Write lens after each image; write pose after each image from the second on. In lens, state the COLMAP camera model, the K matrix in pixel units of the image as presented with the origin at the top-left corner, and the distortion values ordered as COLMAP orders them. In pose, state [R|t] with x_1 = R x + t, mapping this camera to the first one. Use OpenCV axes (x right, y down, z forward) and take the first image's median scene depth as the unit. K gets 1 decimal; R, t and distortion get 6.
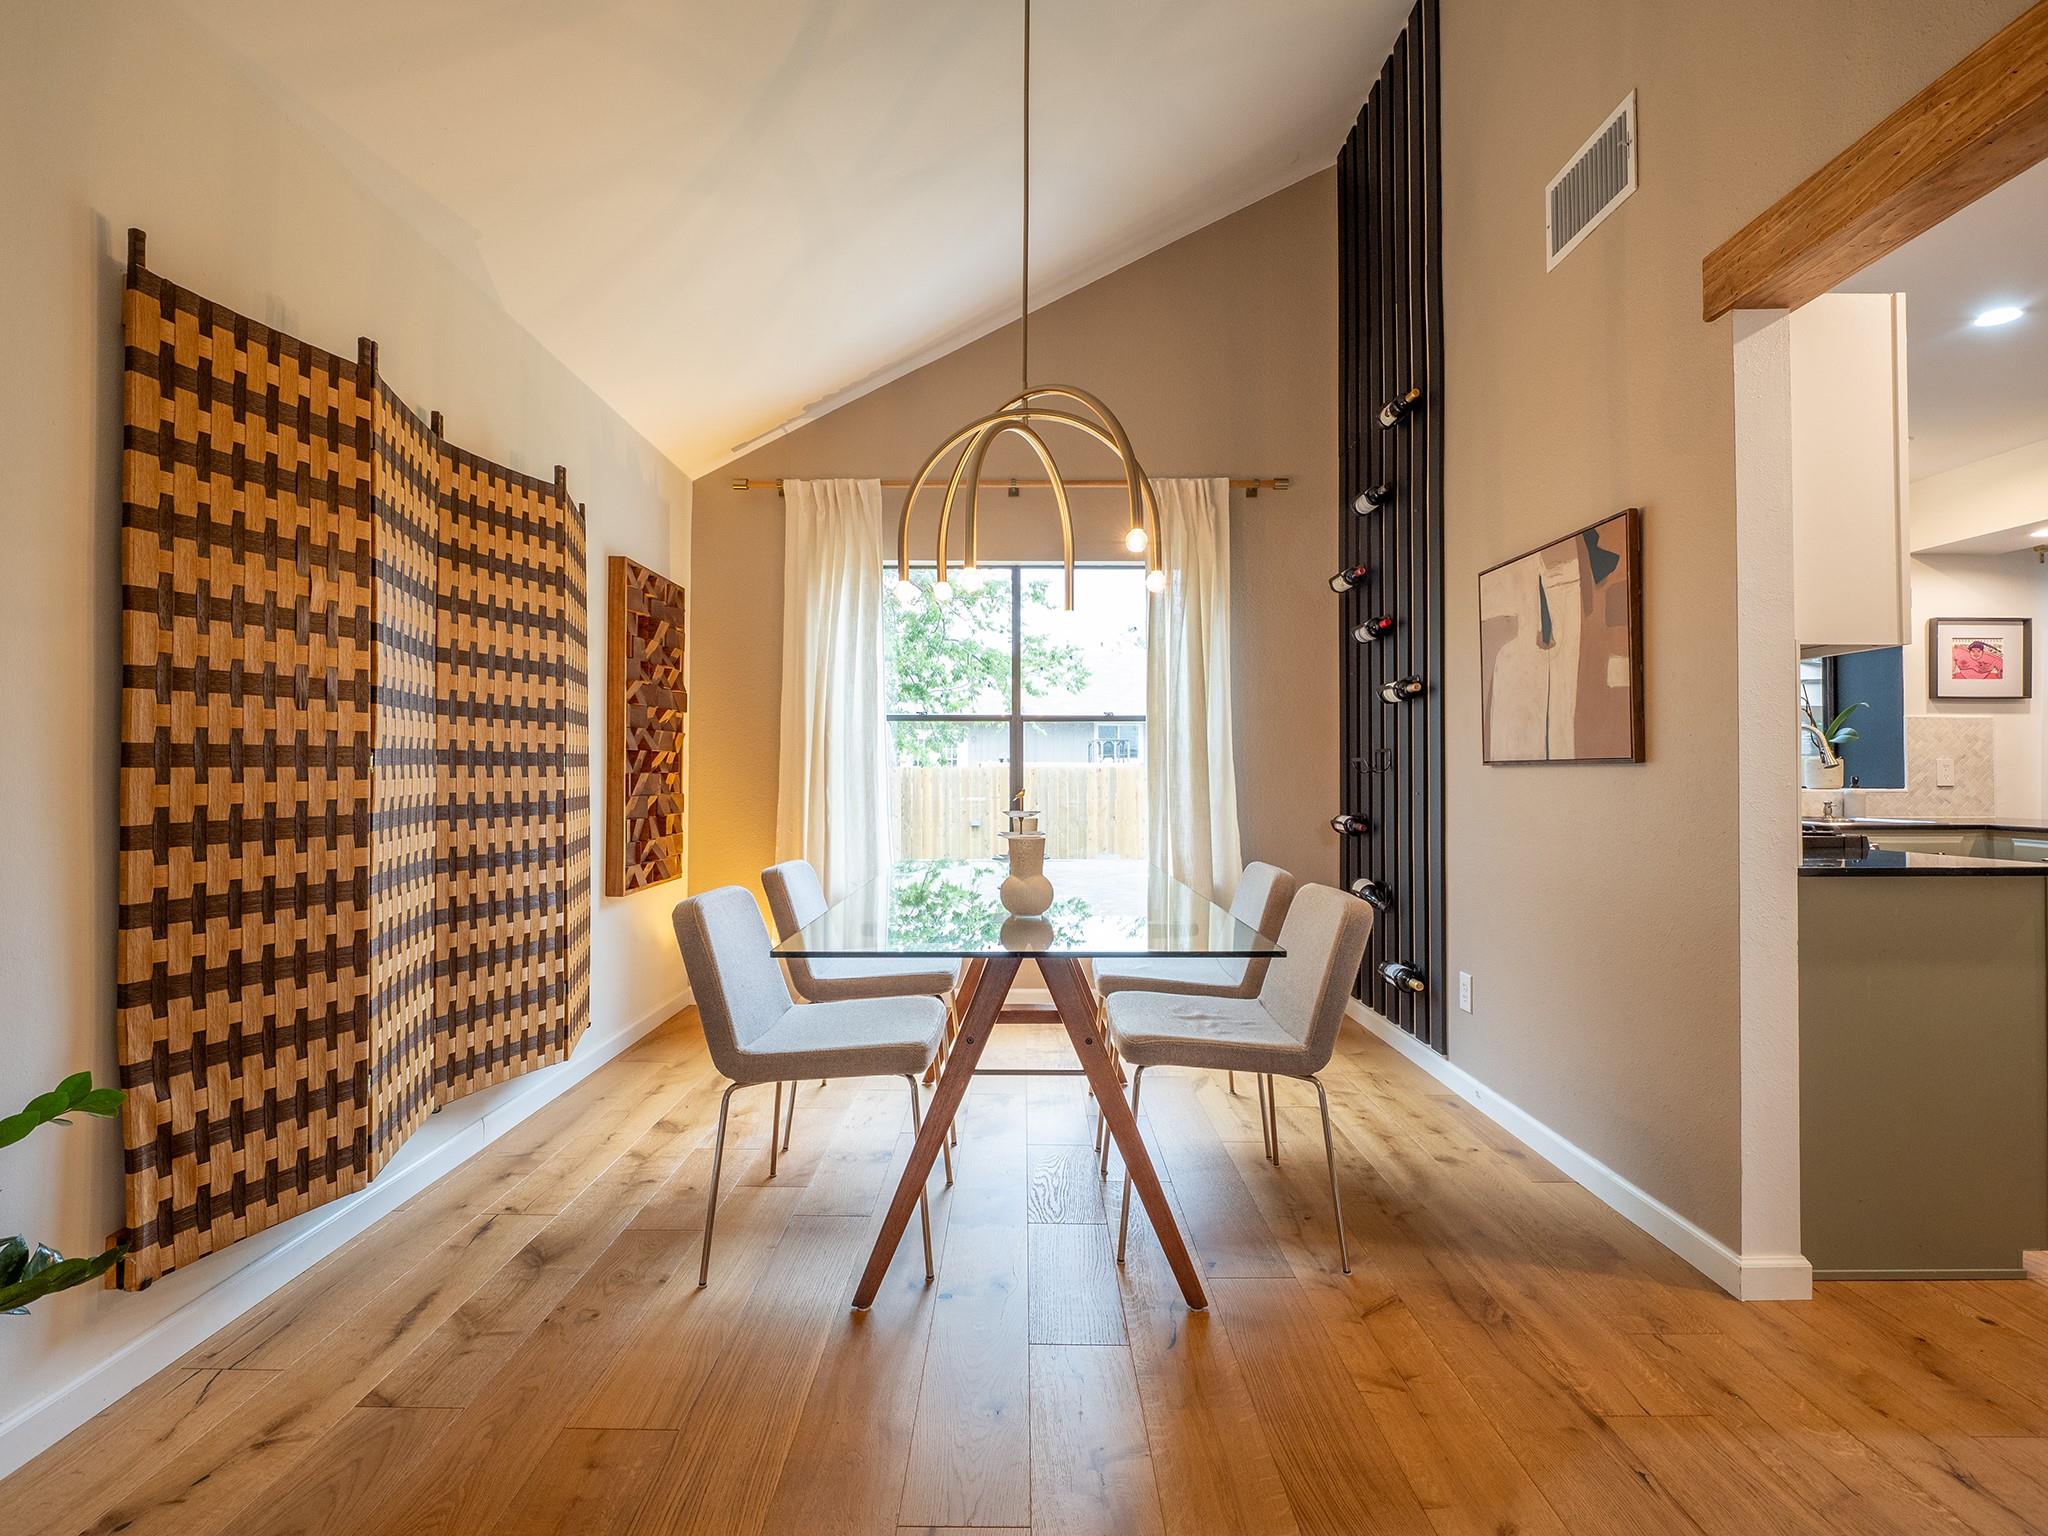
lens RADIAL K [[980.6, 0, 1015.7], [0, 980.6, 762.0], [0, 0, 1]] dist [-0.004678, -0.003712]
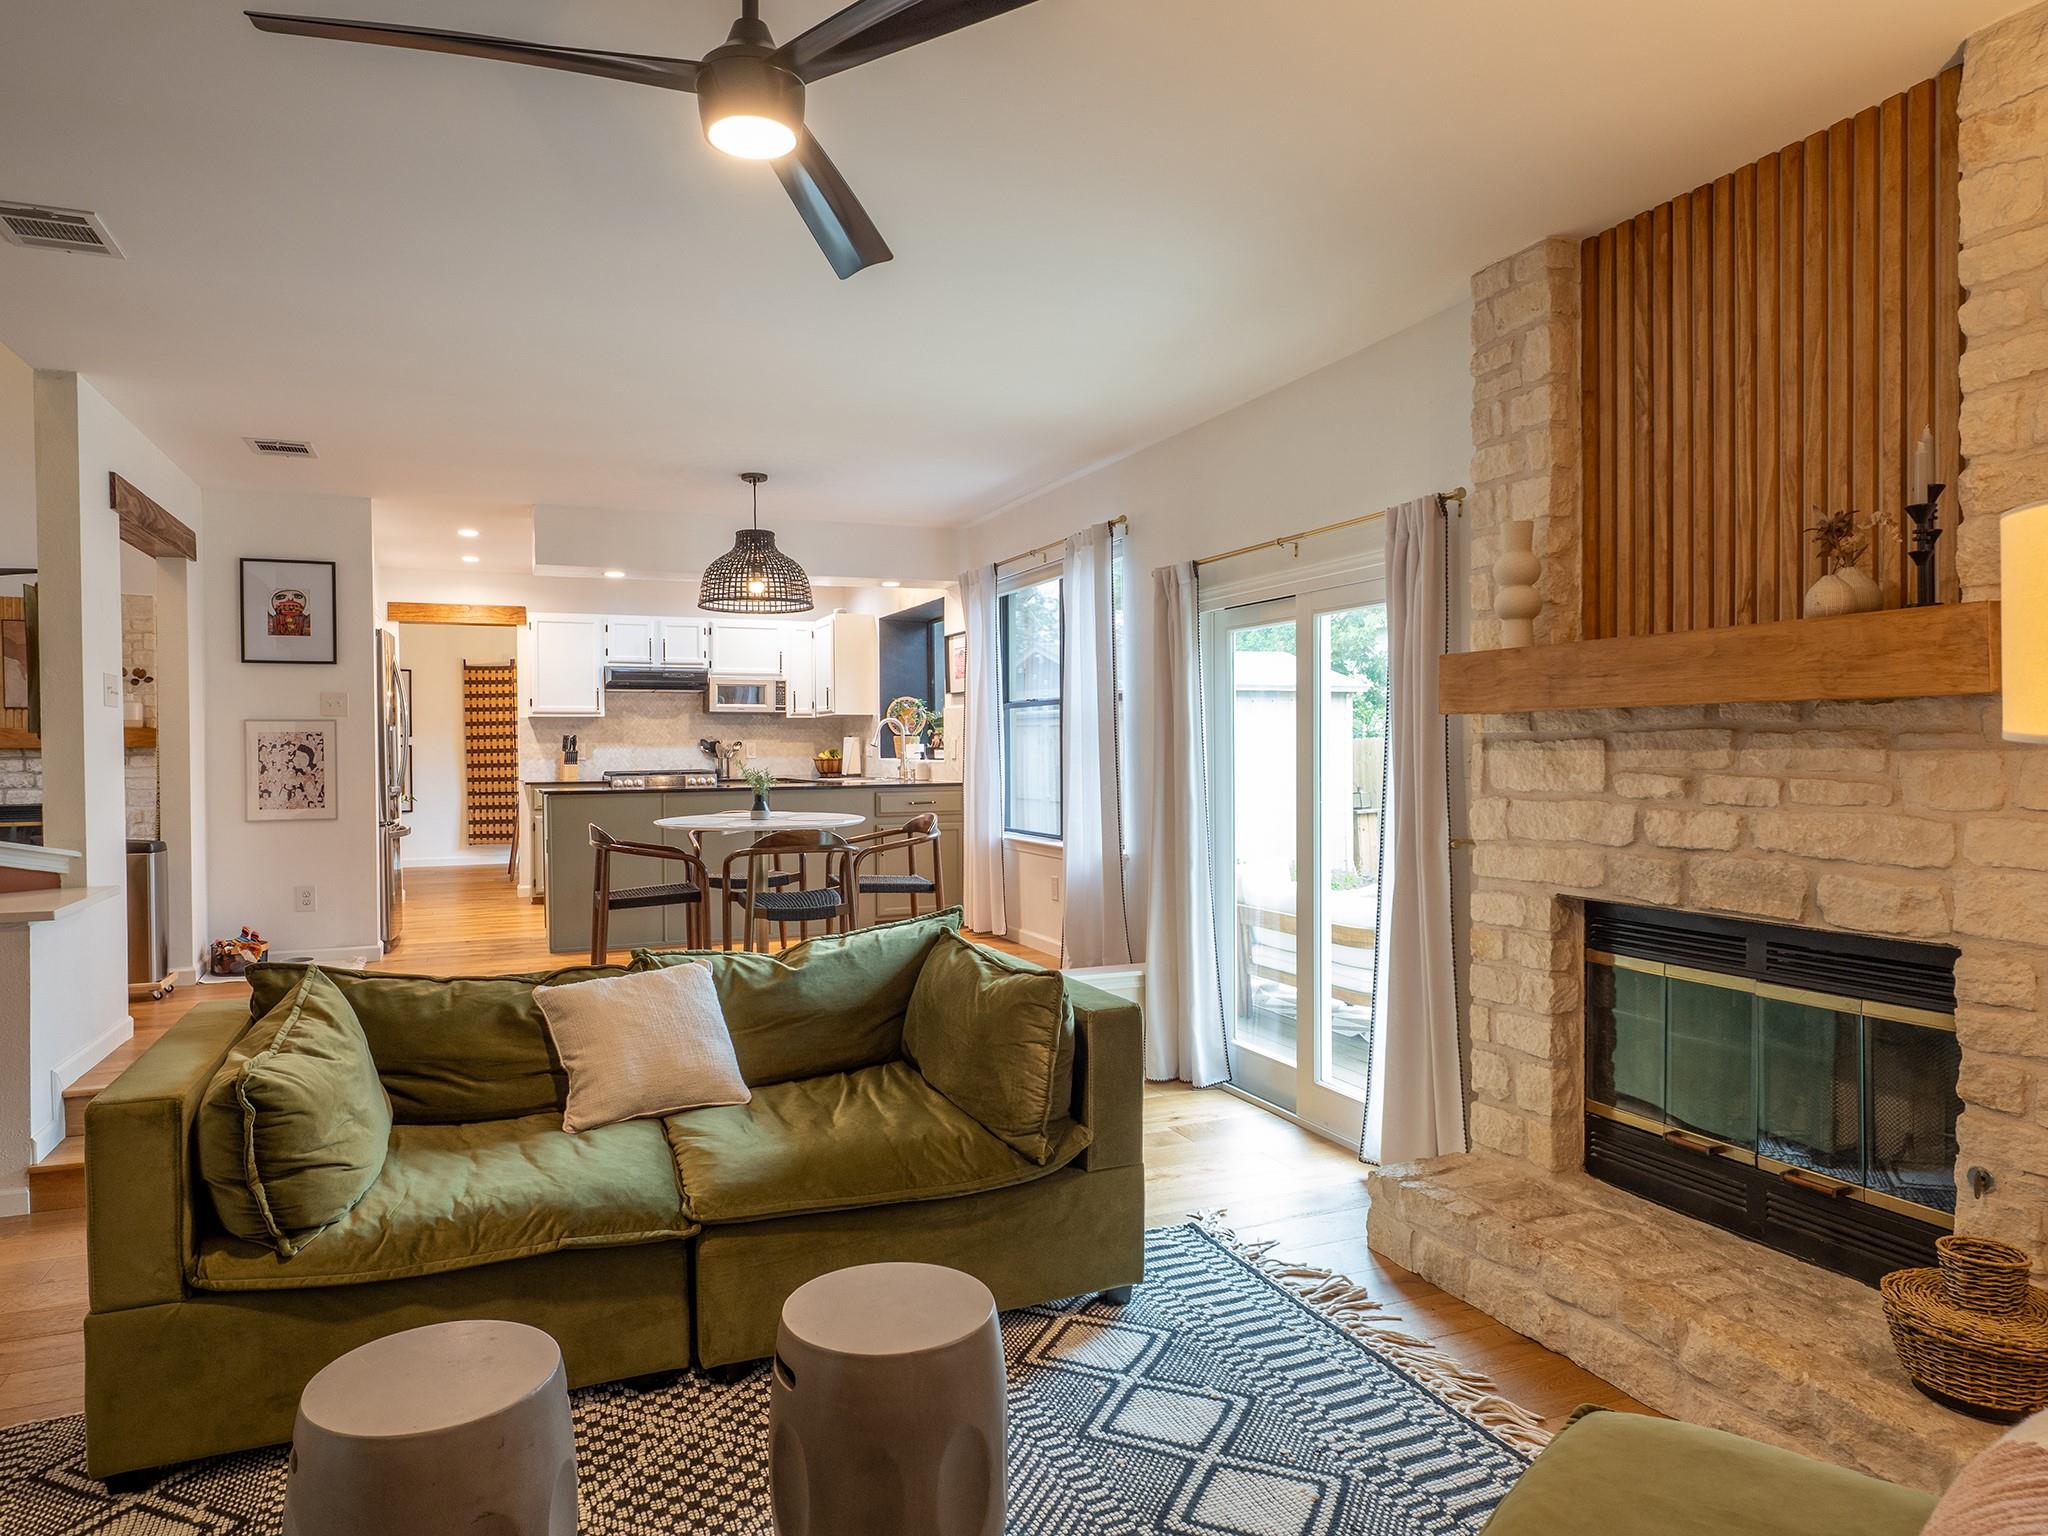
lens RADIAL K [[1284.3, 0, 1008.7], [0, 1284.3, 765.1], [0, 0, 1]] dist [0.006535, 0.000929]
pose [[0.378678, 0.009395, -0.925481, 4.608952], [0.024243, 0.999505, 0.020066, -0.000937], [0.925211, -0.030035, 0.378263, 0.687804]]
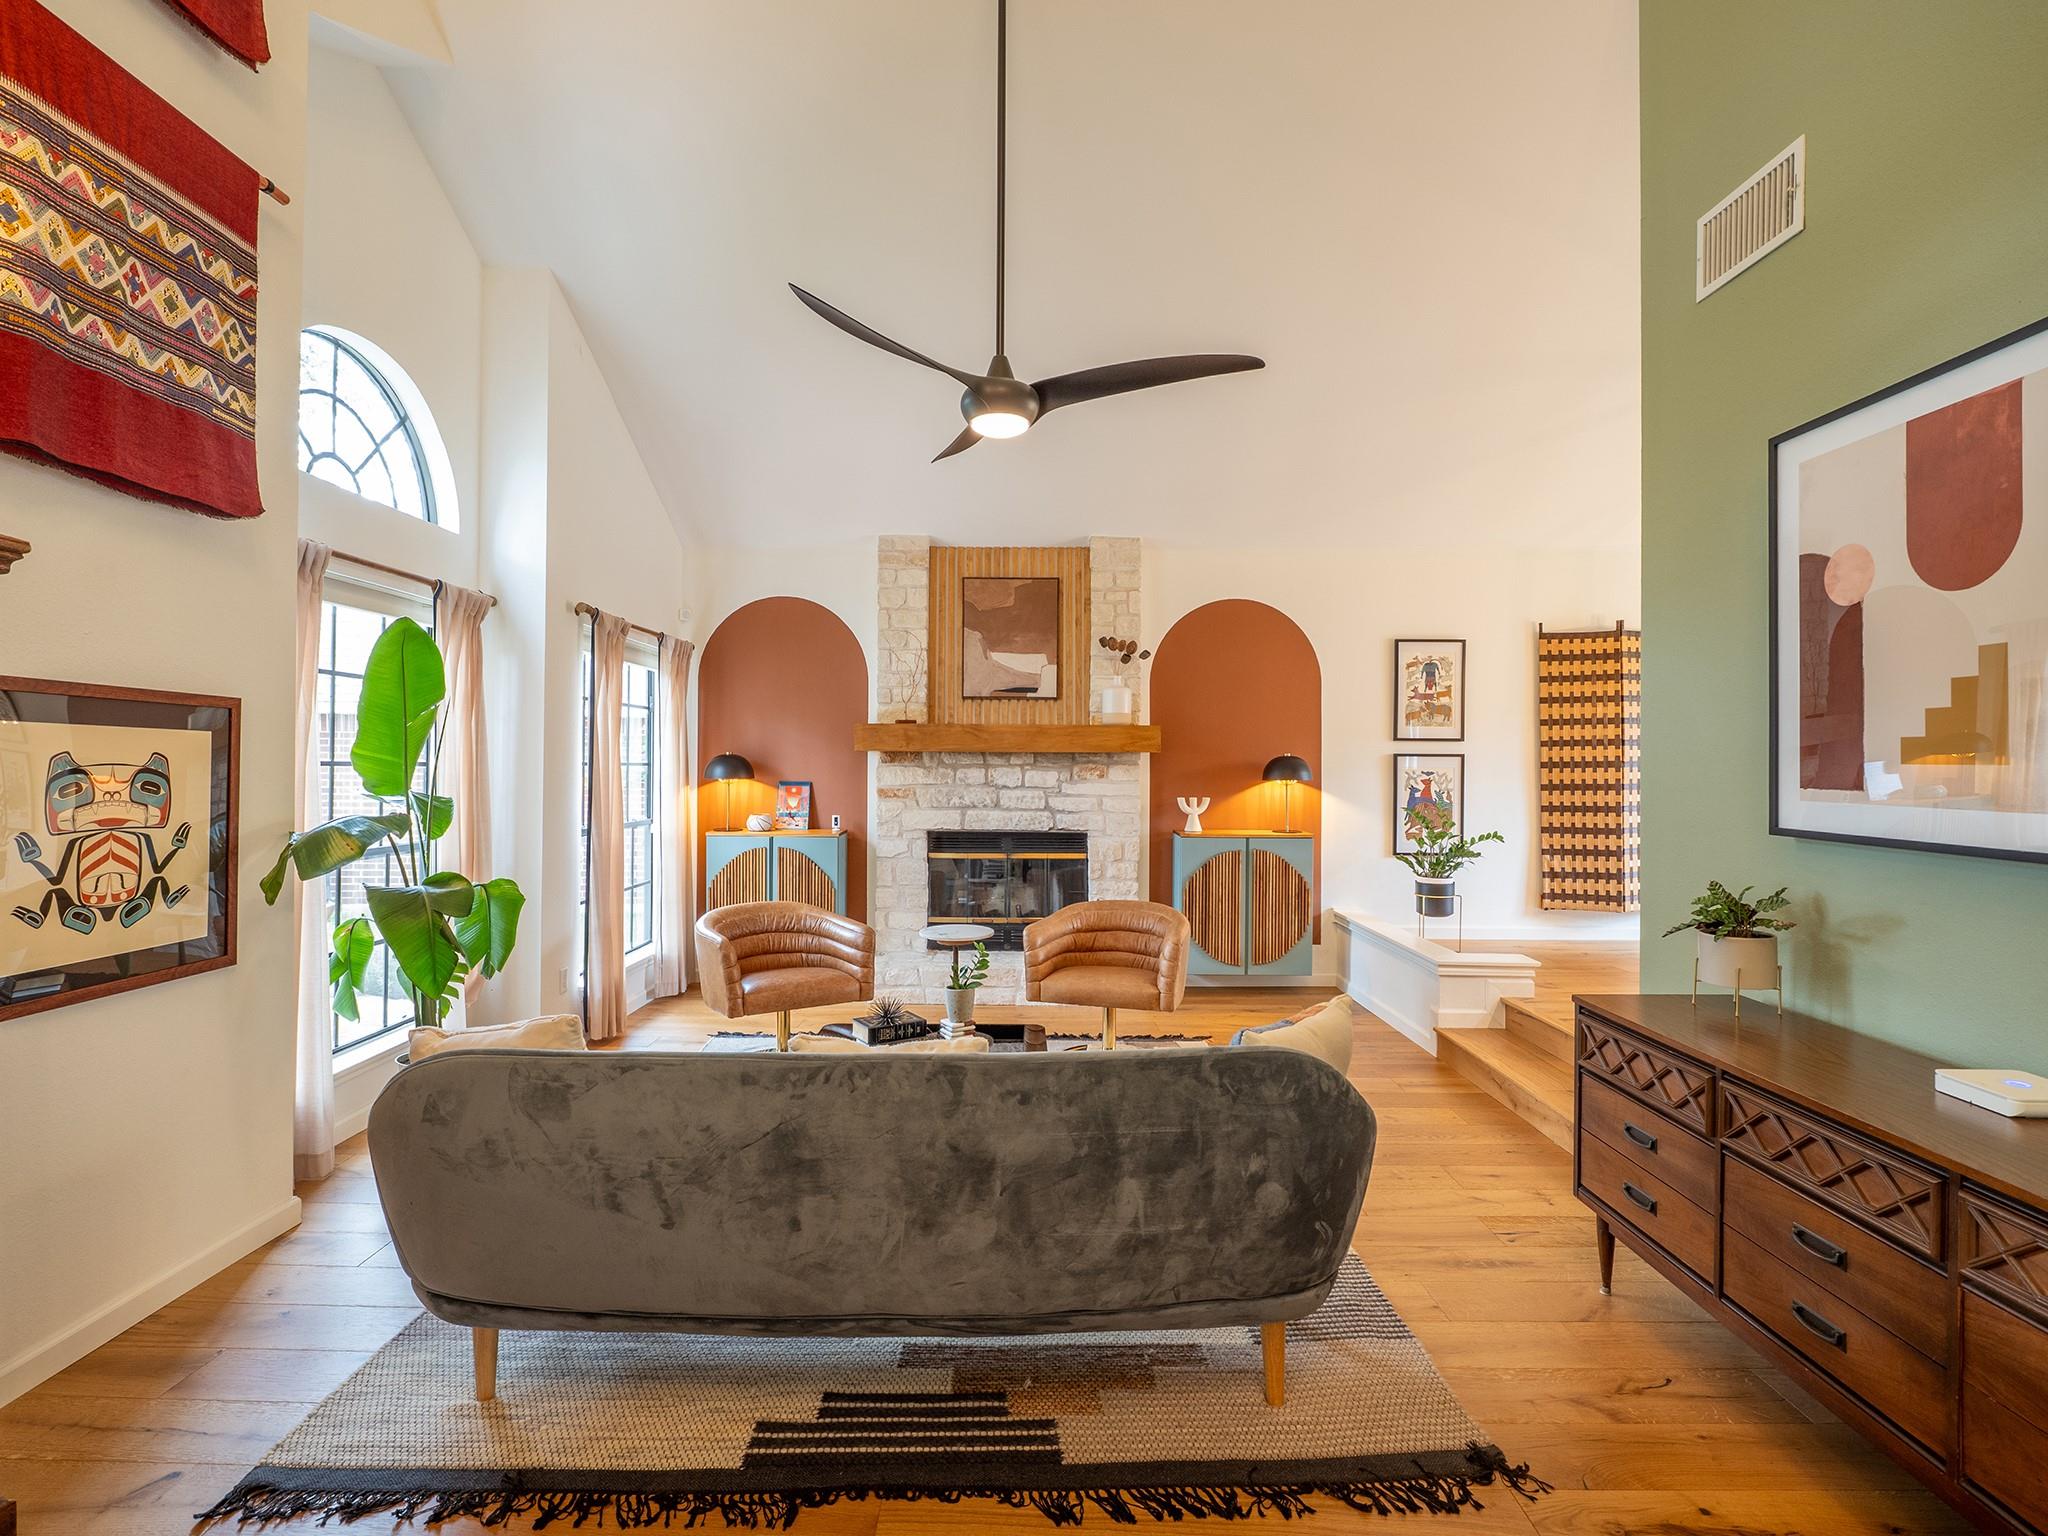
lens RADIAL K [[980.6, 0, 1014.9], [0, 980.6, 759.1], [0, 0, 1]] dist [-0.004678, -0.003712]
pose [[-0.003396, -0.008256, -0.999960, 1.790229], [0.011442, 0.999900, -0.008294, -0.013892], [0.999929, -0.011469, -0.003301, -0.629391]]
